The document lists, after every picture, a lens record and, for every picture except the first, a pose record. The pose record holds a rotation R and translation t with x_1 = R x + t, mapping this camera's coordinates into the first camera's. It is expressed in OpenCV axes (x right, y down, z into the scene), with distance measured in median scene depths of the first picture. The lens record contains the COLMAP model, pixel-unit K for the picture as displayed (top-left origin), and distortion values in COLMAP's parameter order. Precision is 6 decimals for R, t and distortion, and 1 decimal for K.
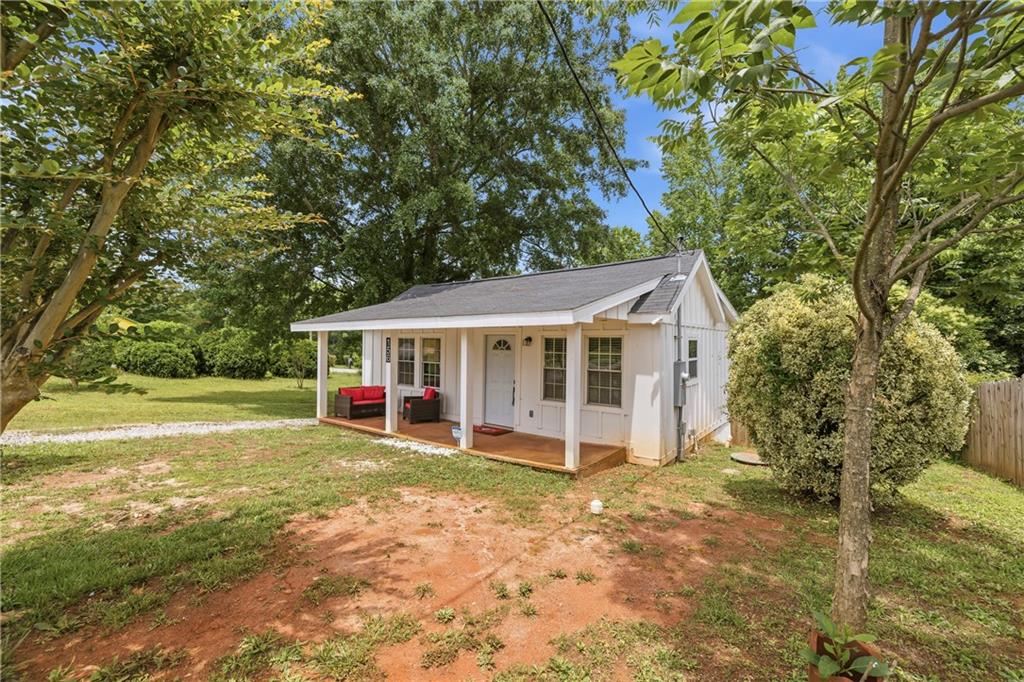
lens RADIAL K [[453.1, 0, 512.0], [0, 453.1, 341.0], [0, 0, 1]] dist [-0.000207, 0.000045]
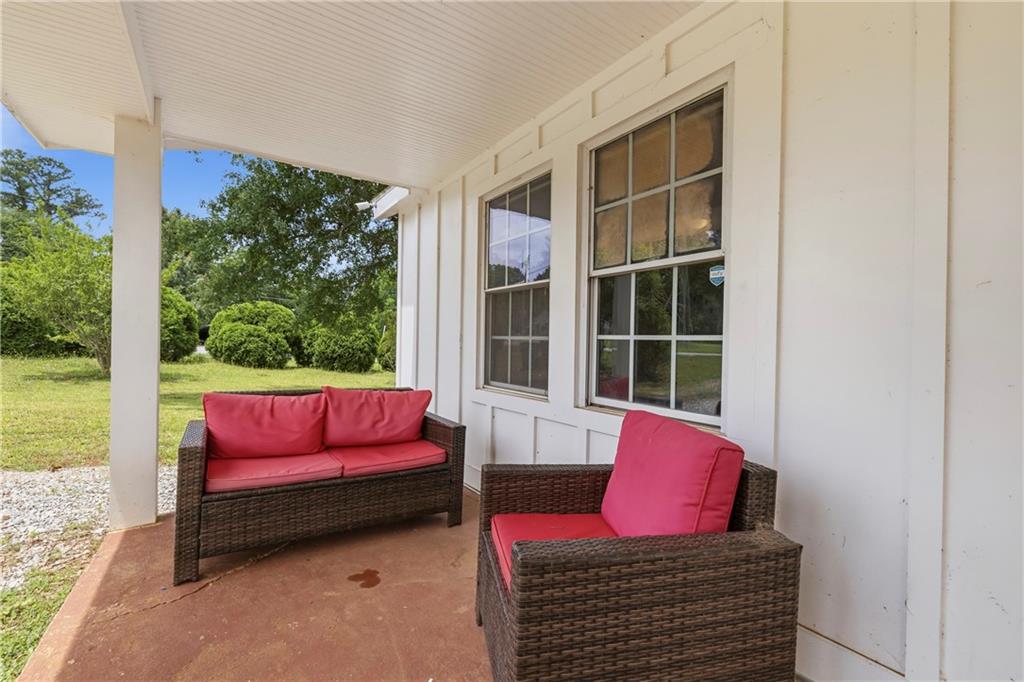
lens RADIAL K [[429.9, 0, 507.0], [0, 429.9, 337.8], [0, 0, 1]] dist [0.000504, 0.000275]
pose [[0.954462, -0.000631, -0.298333, -0.083607], [-0.003665, 0.999898, -0.013840, 0.036248], [0.298311, 0.014304, 0.954362, 0.383333]]
